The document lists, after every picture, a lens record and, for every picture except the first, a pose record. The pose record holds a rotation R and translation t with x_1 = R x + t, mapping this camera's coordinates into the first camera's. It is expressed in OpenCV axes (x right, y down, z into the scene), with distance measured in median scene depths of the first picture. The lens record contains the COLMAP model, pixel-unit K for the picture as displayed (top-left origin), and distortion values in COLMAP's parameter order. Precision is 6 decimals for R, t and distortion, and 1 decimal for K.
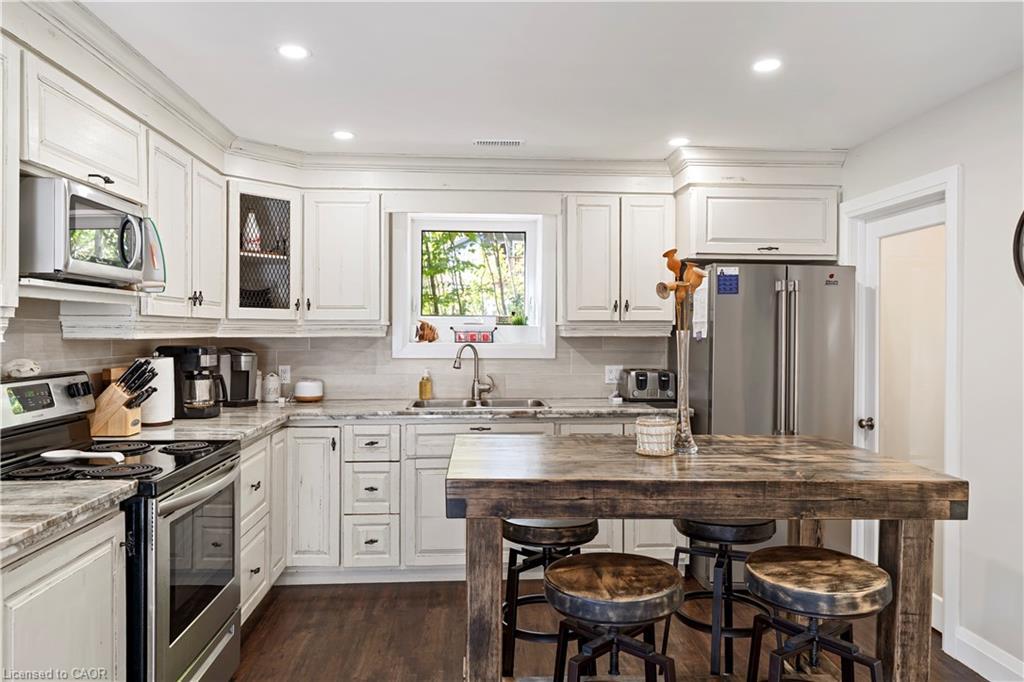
lens RADIAL K [[691.4, 0, 508.8], [0, 691.4, 329.5], [0, 0, 1]] dist [-0.002009, 0.001279]
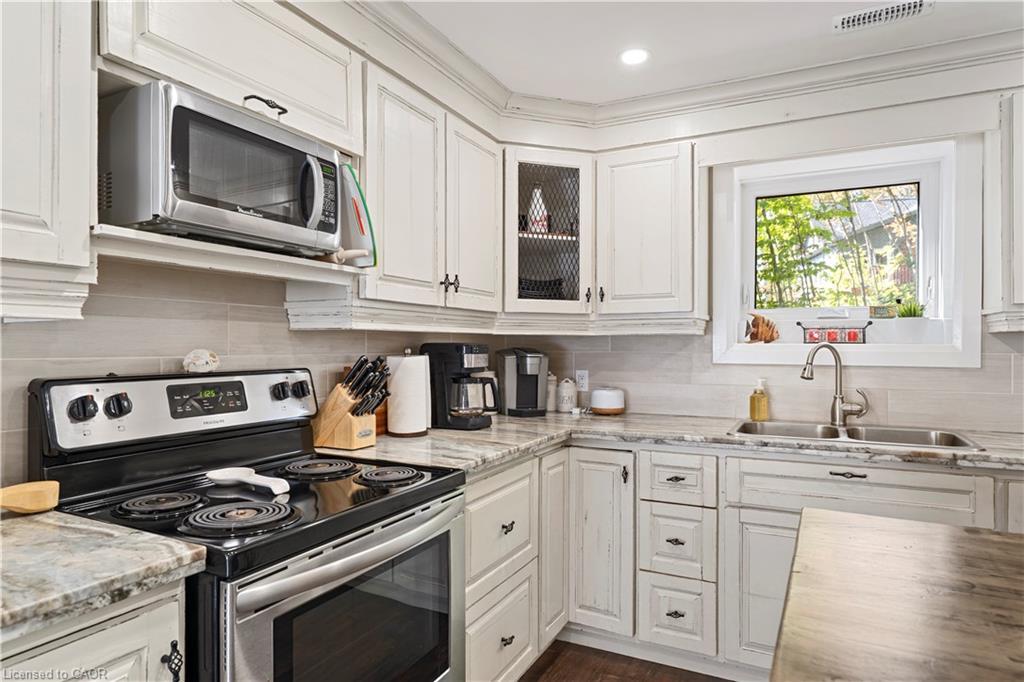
lens RADIAL K [[597.2, 0, 509.7], [0, 597.2, 344.6], [0, 0, 1]] dist [-0.001752, -0.000235]
pose [[0.858436, -0.001406, -0.512918, -0.026380], [0.001600, 0.999999, -0.000064, 0.023478], [0.512918, -0.000766, 0.858437, 0.369589]]
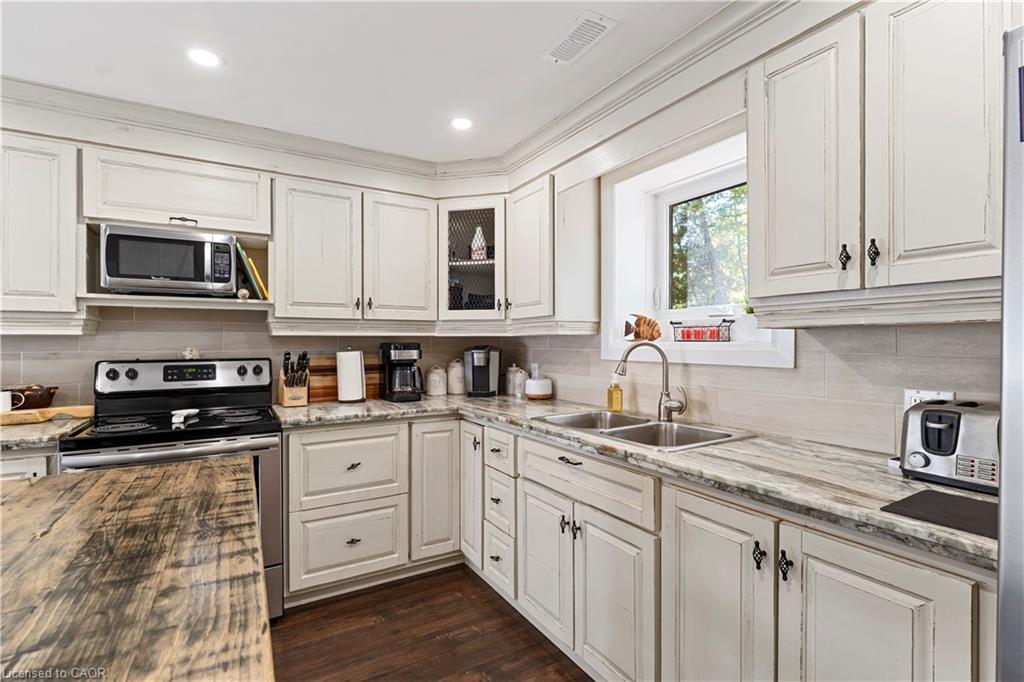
lens RADIAL K [[475.1, 0, 512.0], [0, 475.1, 341.0], [0, 0, 1]] dist [-0.000868, 0.000021]
pose [[0.454702, -0.005914, -0.890624, 0.363983], [0.006023, 0.999976, -0.003565, 0.022816], [0.890623, -0.003743, 0.454727, 0.727816]]
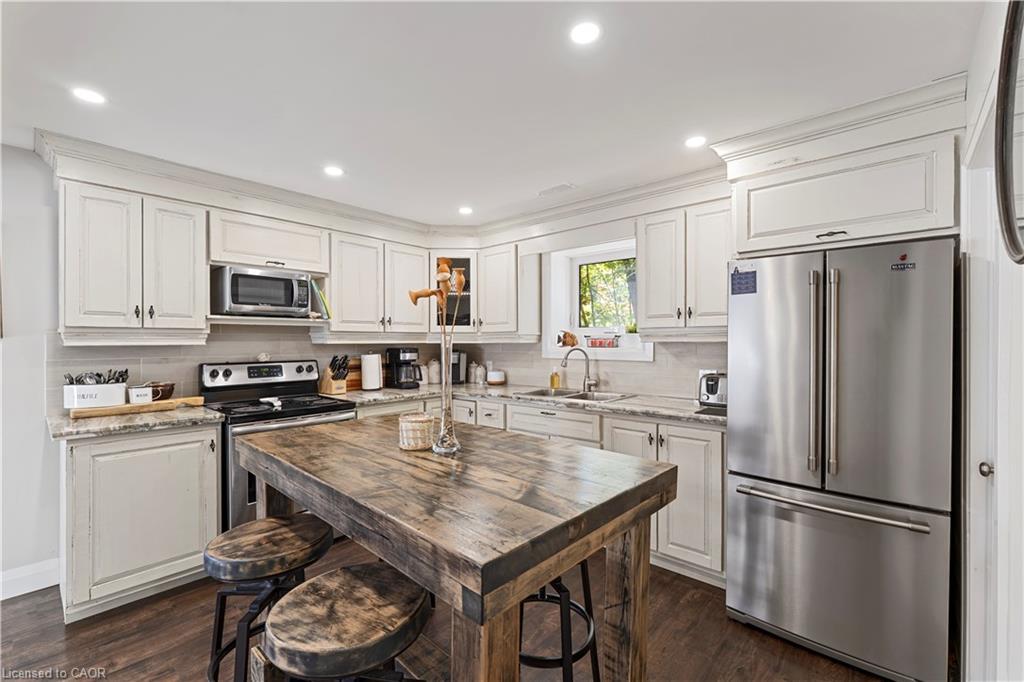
lens RADIAL K [[435.6, 0, 512.0], [0, 435.6, 341.0], [0, 0, 1]] dist [-0.002186, -0.000416]
pose [[0.703180, -0.005573, -0.710990, 0.493418], [0.007221, 0.999974, -0.000696, 0.007791], [0.710975, -0.004645, 0.703202, 0.377869]]
